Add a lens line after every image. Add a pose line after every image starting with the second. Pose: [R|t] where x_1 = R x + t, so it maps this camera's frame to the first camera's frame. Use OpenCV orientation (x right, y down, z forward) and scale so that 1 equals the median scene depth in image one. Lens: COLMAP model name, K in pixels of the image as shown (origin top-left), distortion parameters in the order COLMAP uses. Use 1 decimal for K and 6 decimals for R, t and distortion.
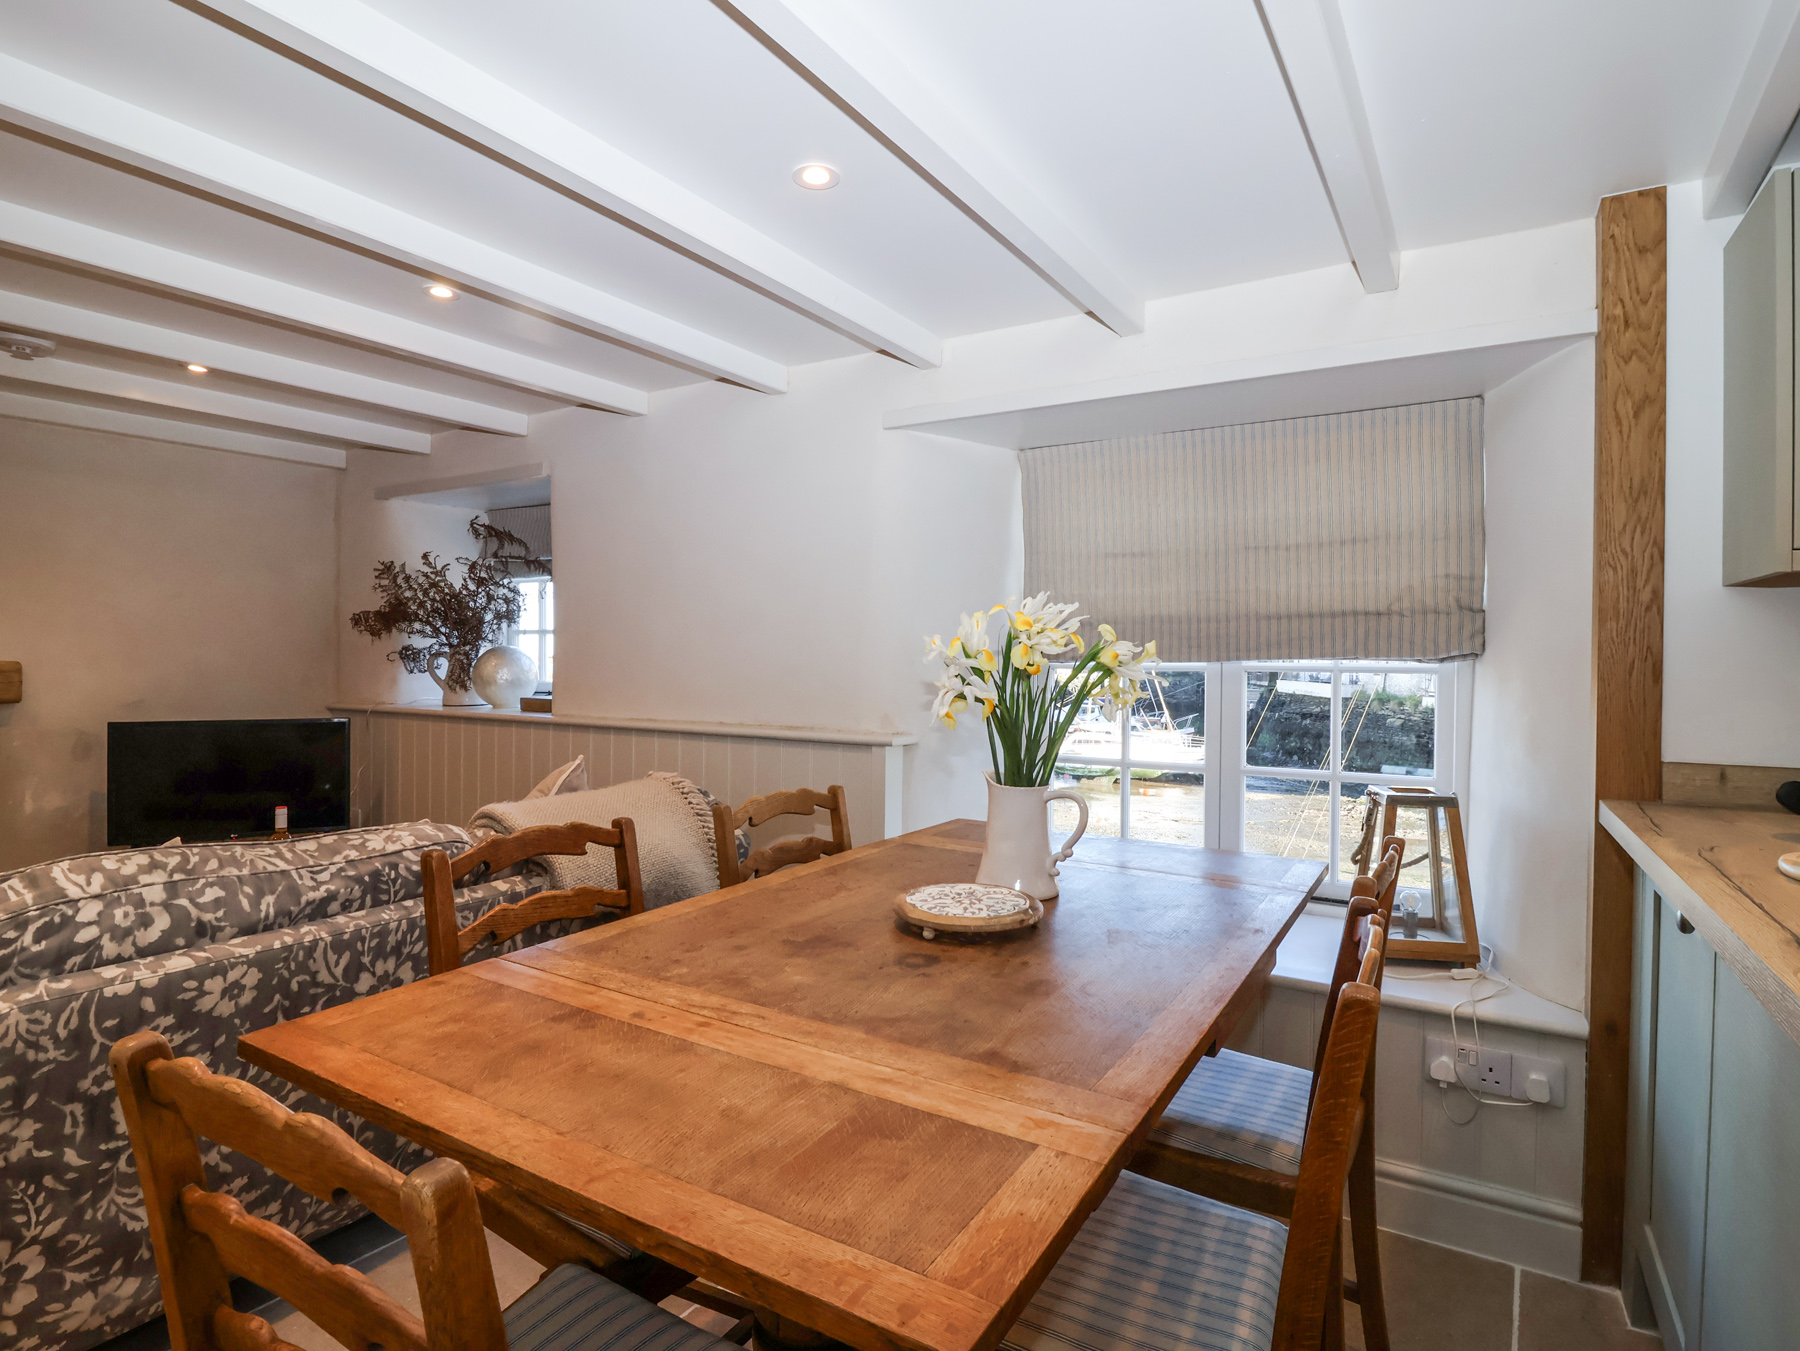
lens RADIAL K [[951.6, 0, 901.5], [0, 951.6, 668.2], [0, 0, 1]] dist [-0.017195, -0.003208]
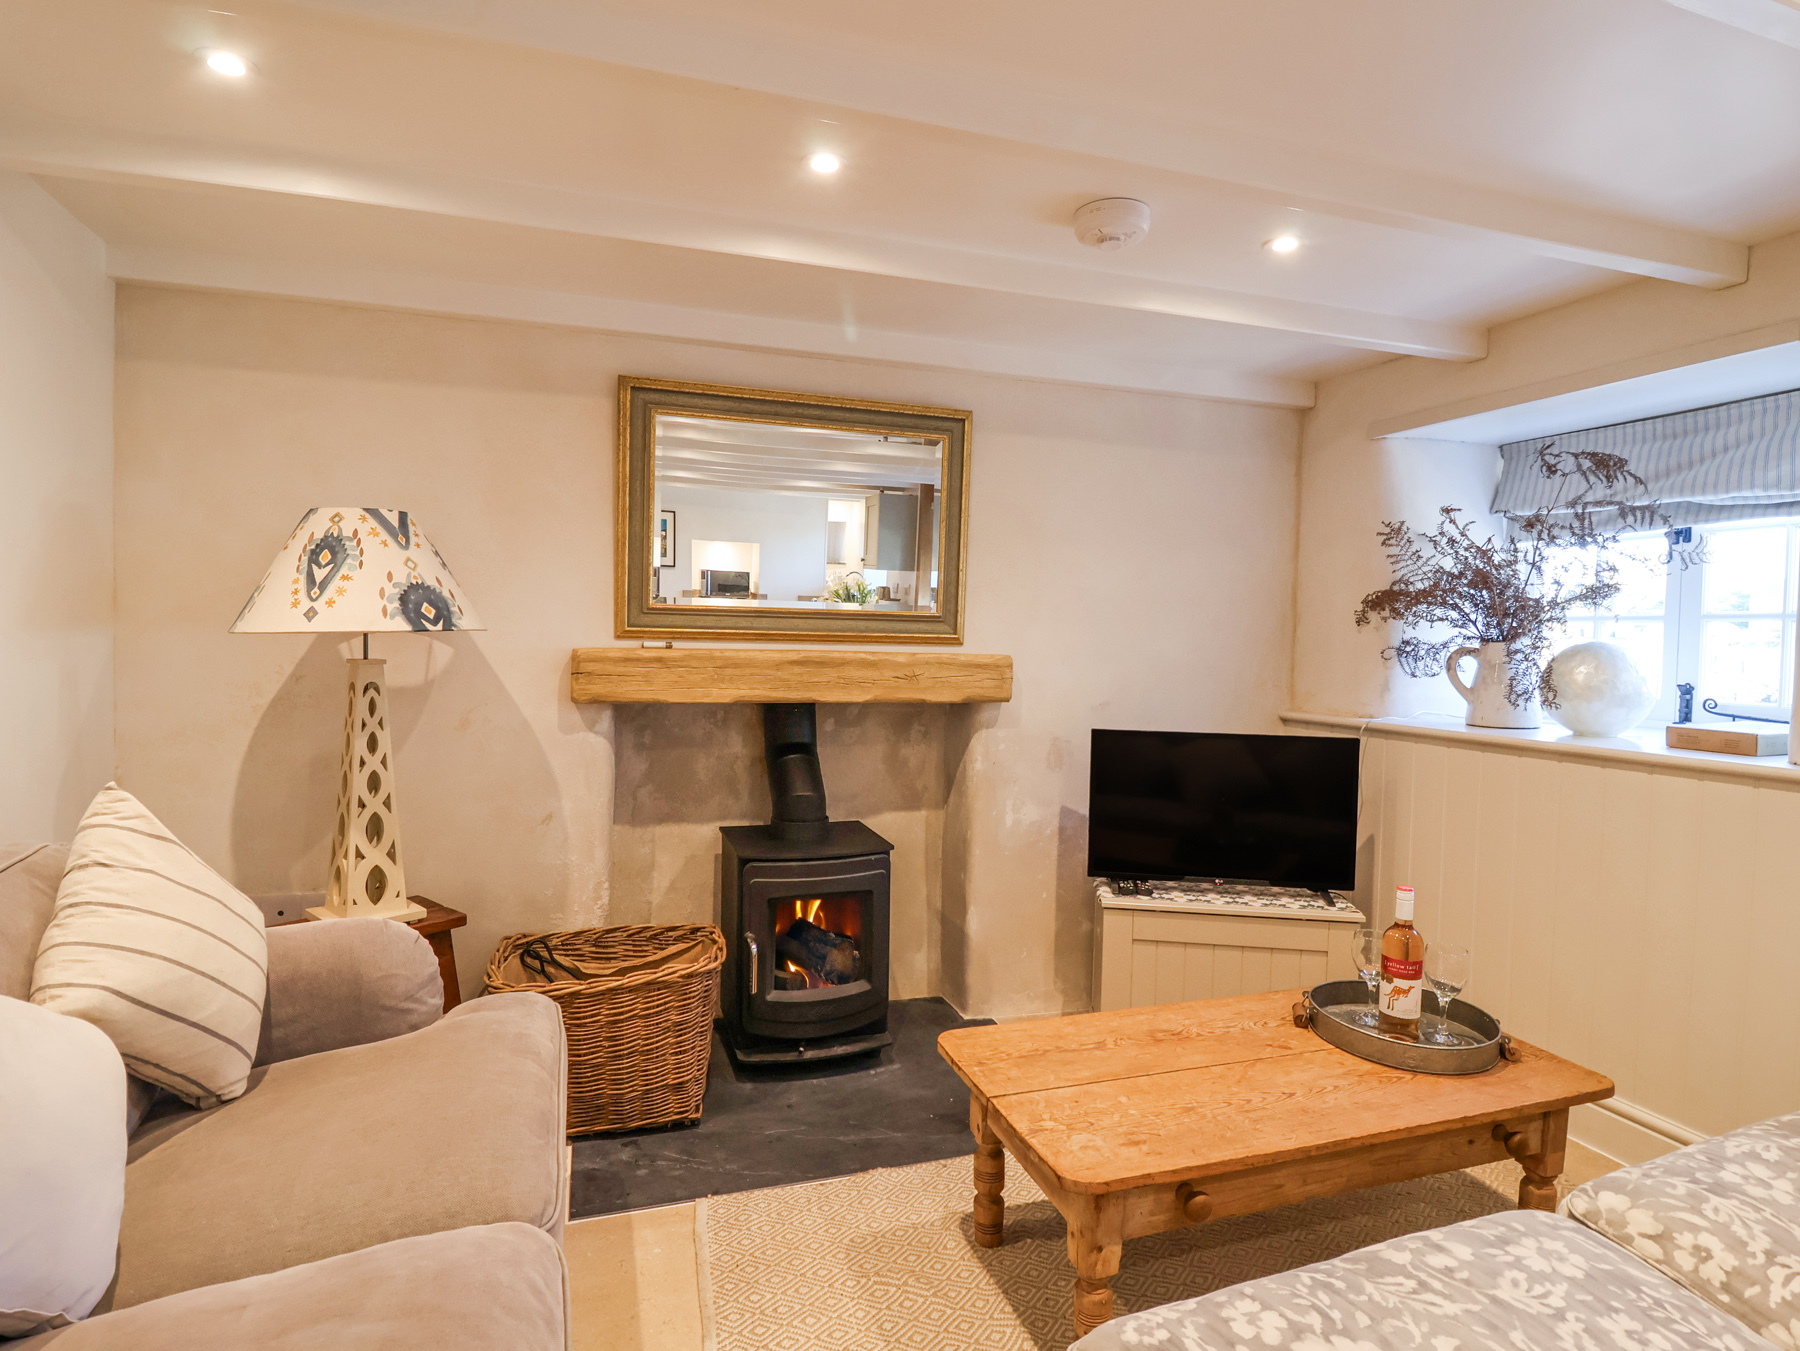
lens RADIAL K [[951.6, 0, 893.3], [0, 951.6, 674.5], [0, 0, 1]] dist [-0.017195, -0.003208]
pose [[0.779425, 0.029084, -0.625820, -0.475045], [-0.018353, 0.999553, 0.023595, -0.007915], [0.626226, -0.006905, 0.779611, 0.238708]]
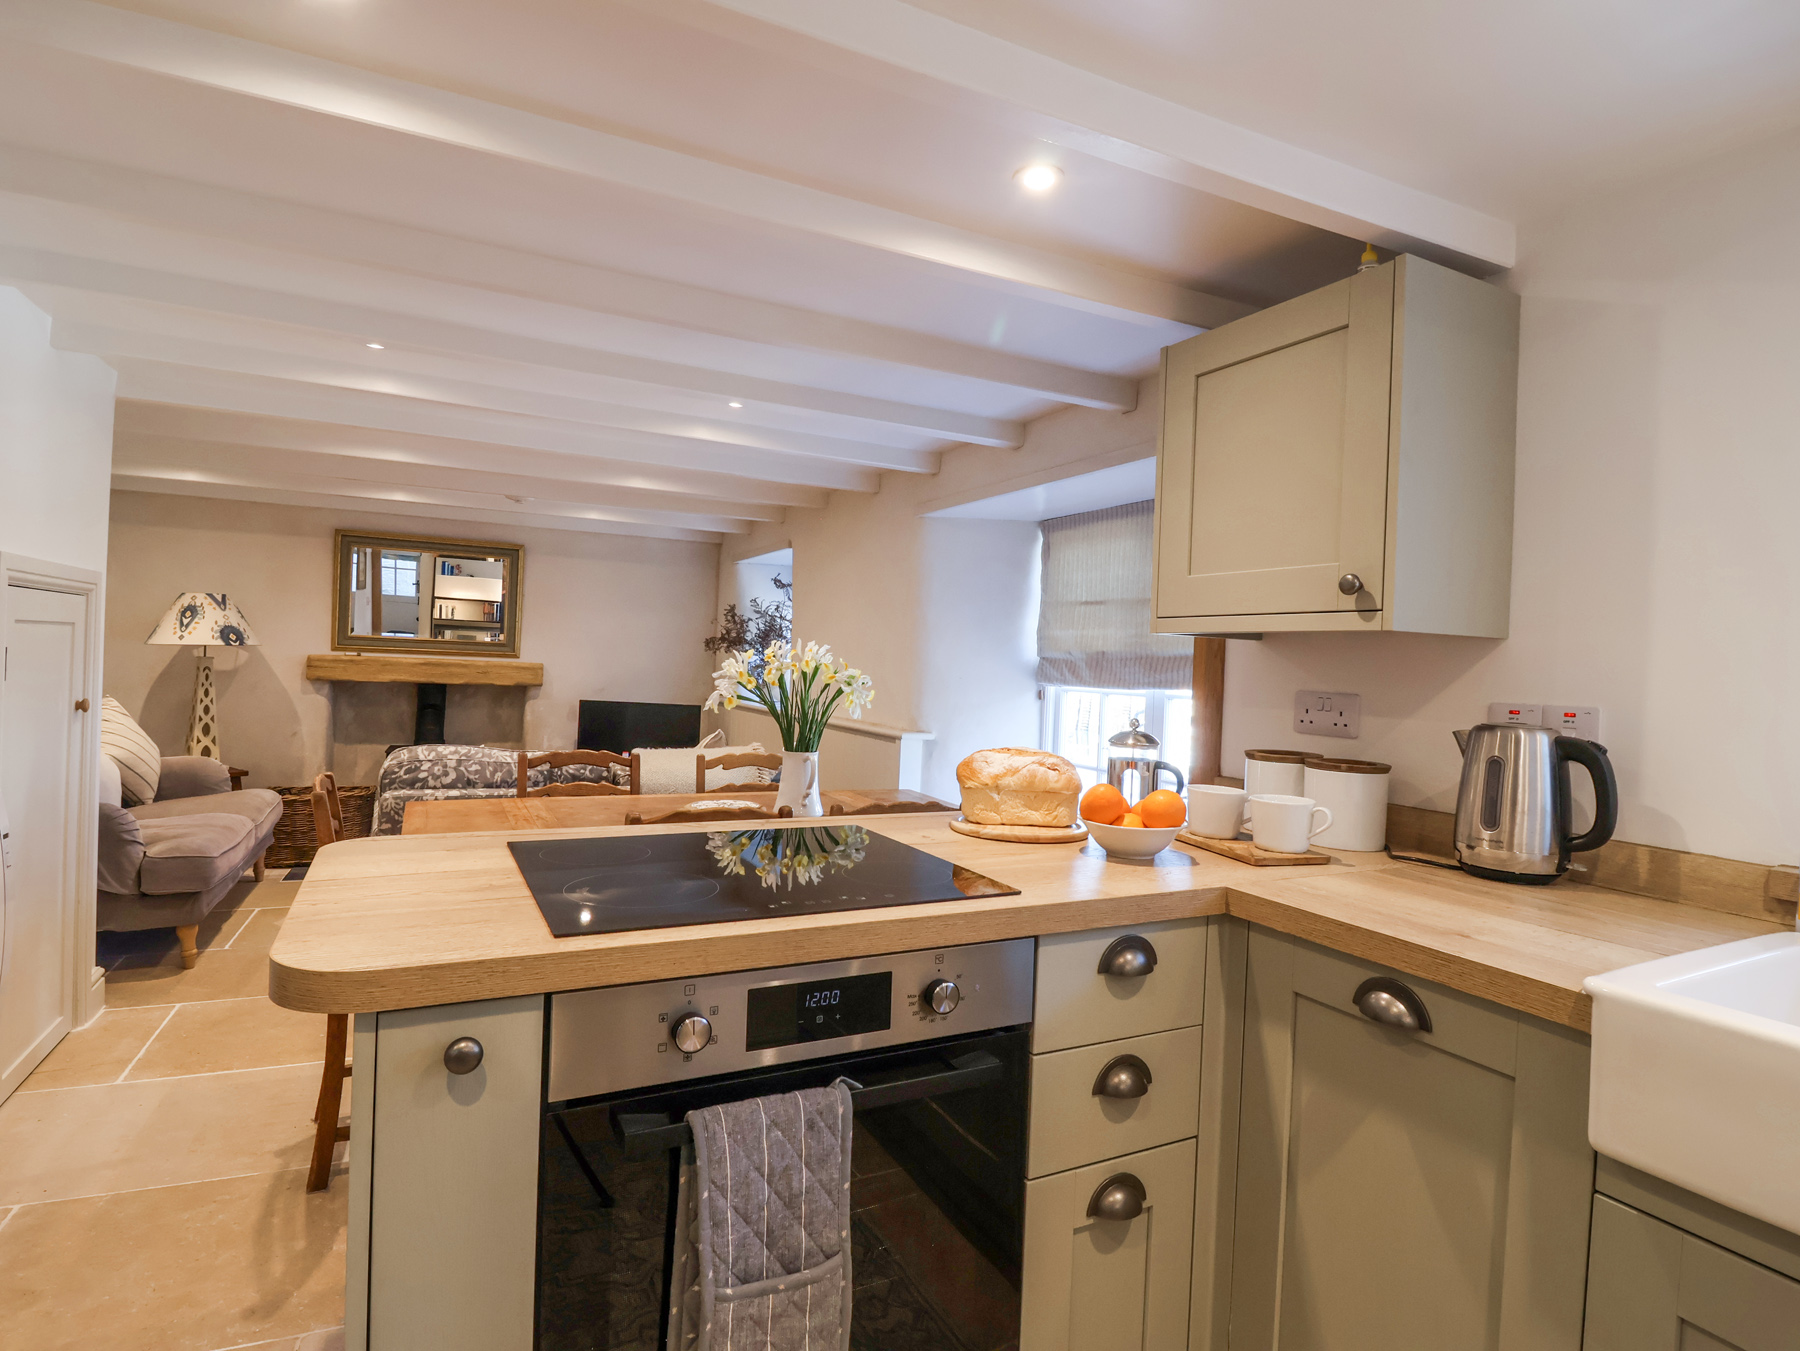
lens RADIAL K [[951.6, 0, 895.4], [0, 951.6, 671.1], [0, 0, 1]] dist [-0.017195, -0.003208]
pose [[0.846116, 0.030170, -0.532144, 0.596444], [-0.039216, 0.999214, -0.005704, -0.007963], [0.531554, 0.025695, 0.846635, -0.178609]]
